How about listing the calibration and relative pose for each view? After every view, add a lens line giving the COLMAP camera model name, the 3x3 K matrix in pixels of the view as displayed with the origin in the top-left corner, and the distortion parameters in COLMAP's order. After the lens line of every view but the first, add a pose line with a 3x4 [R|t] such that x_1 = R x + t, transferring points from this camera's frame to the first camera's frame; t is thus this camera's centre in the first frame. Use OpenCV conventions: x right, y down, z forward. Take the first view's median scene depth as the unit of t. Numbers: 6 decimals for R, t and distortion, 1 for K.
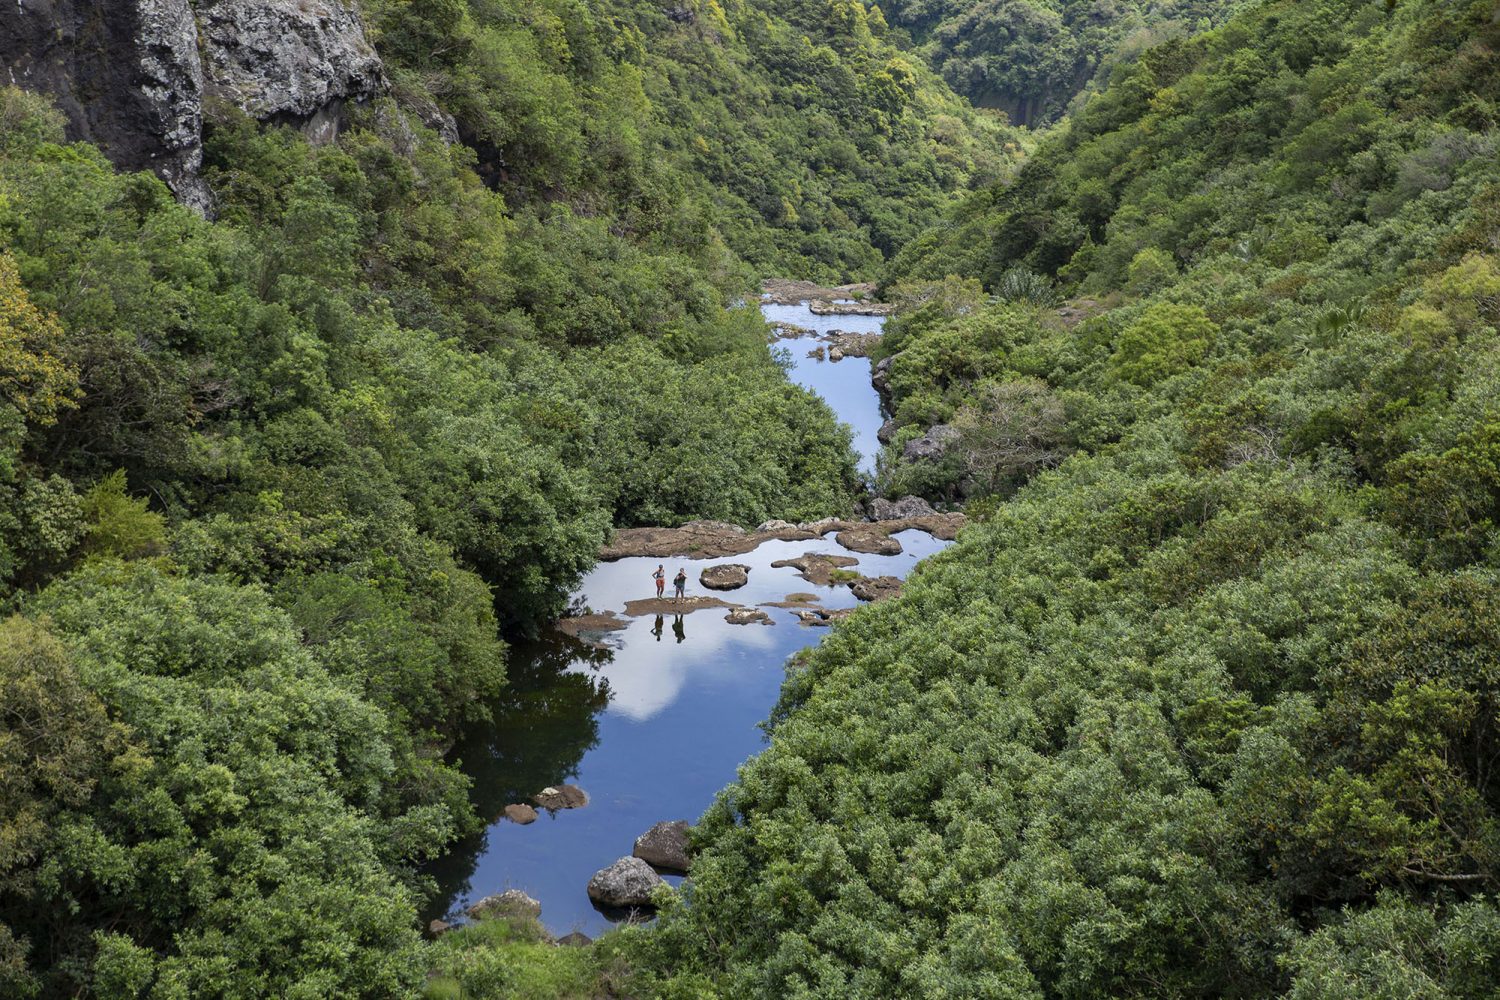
lens RADIAL K [[4277.7, 0, 750.0], [0, 4277.7, 499.5], [0, 0, 1]] dist [-0.037881, 0.000000]
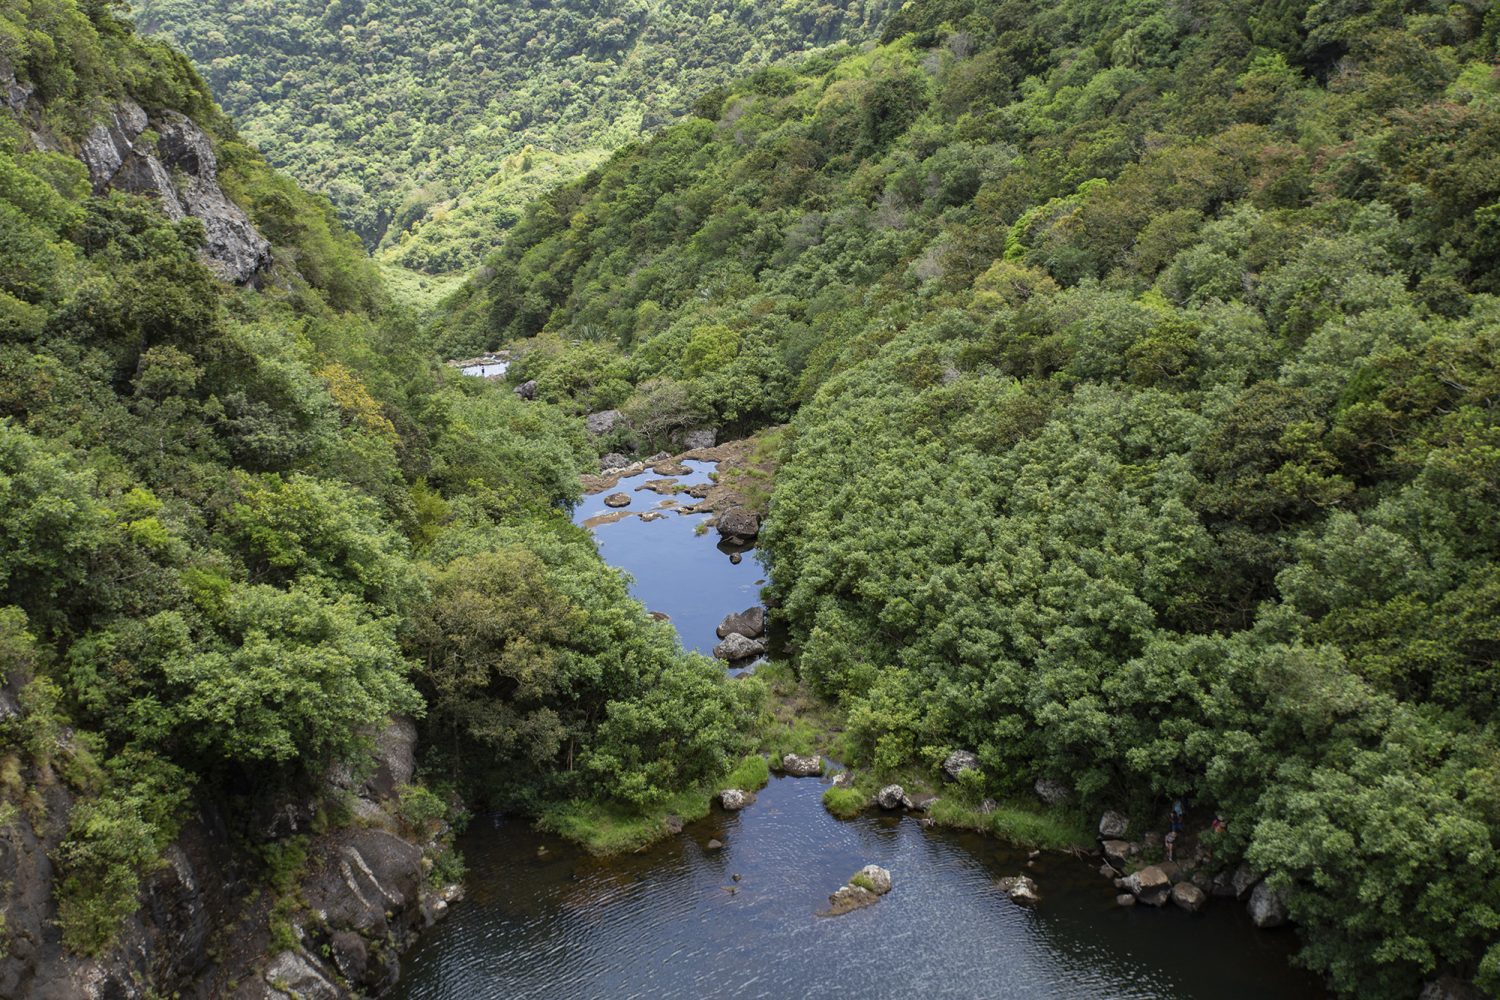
lens RADIAL K [[4277.7, 0, 750.0], [0, 4277.7, 500.3], [0, 0, 1]] dist [-0.037881, 0.000000]
pose [[0.761895, -0.148611, 0.630421, -0.994648], [0.172514, 0.984723, 0.023641, -0.013116], [-0.624304, 0.090744, 0.775893, -0.372469]]
